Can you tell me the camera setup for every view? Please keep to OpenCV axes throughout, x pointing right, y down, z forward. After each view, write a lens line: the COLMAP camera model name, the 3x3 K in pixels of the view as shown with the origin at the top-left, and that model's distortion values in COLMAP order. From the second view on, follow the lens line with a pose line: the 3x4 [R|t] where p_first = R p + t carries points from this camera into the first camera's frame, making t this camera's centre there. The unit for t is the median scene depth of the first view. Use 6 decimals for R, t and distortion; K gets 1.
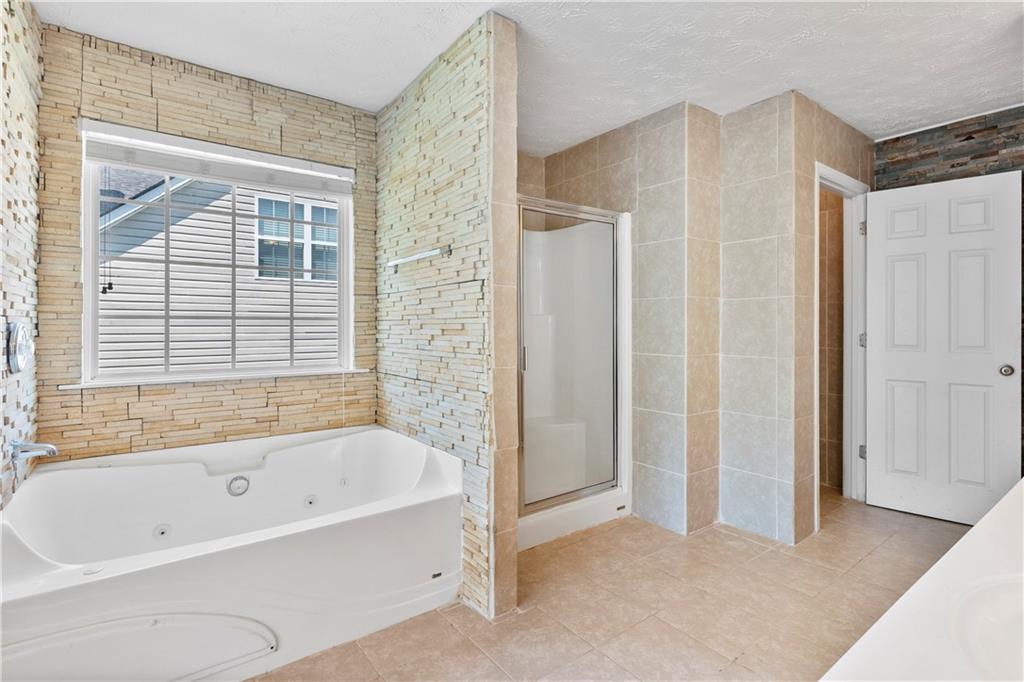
lens RADIAL K [[489.2, 0, 512.4], [0, 489.2, 320.6], [0, 0, 1]] dist [0.000454, 0.000351]
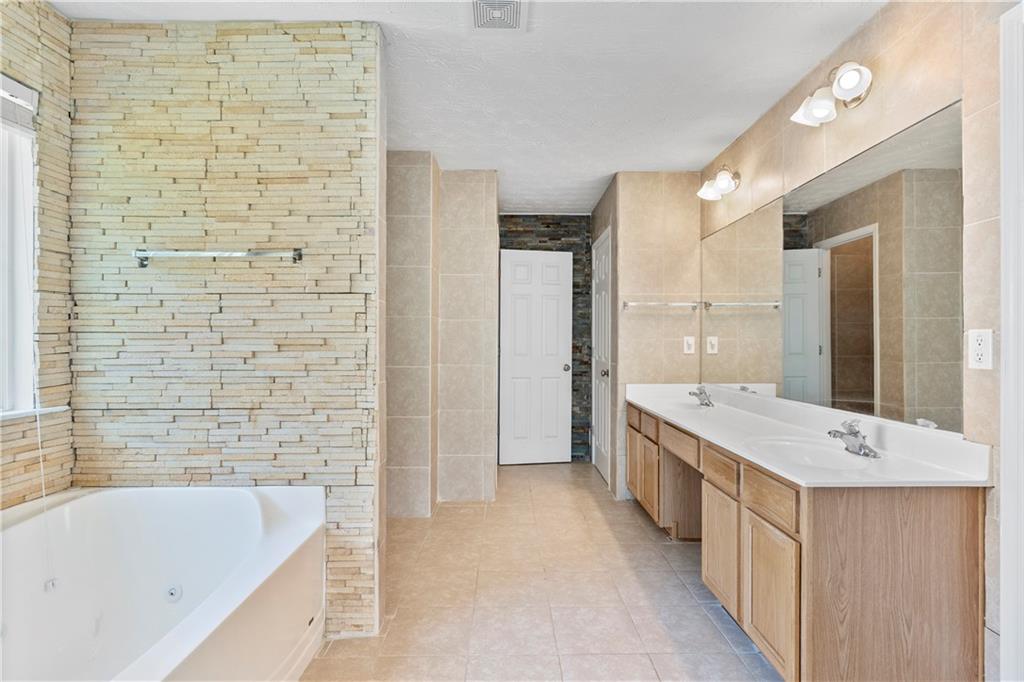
lens RADIAL K [[489.2, 0, 511.9], [0, 489.2, 338.0], [0, 0, 1]] dist [0.001623, 0.000058]
pose [[0.596039, 0.007764, 0.802918, -0.481384], [-0.010990, 0.999938, -0.001511, 0.002301], [-0.802880, -0.007924, 0.596088, 0.132339]]
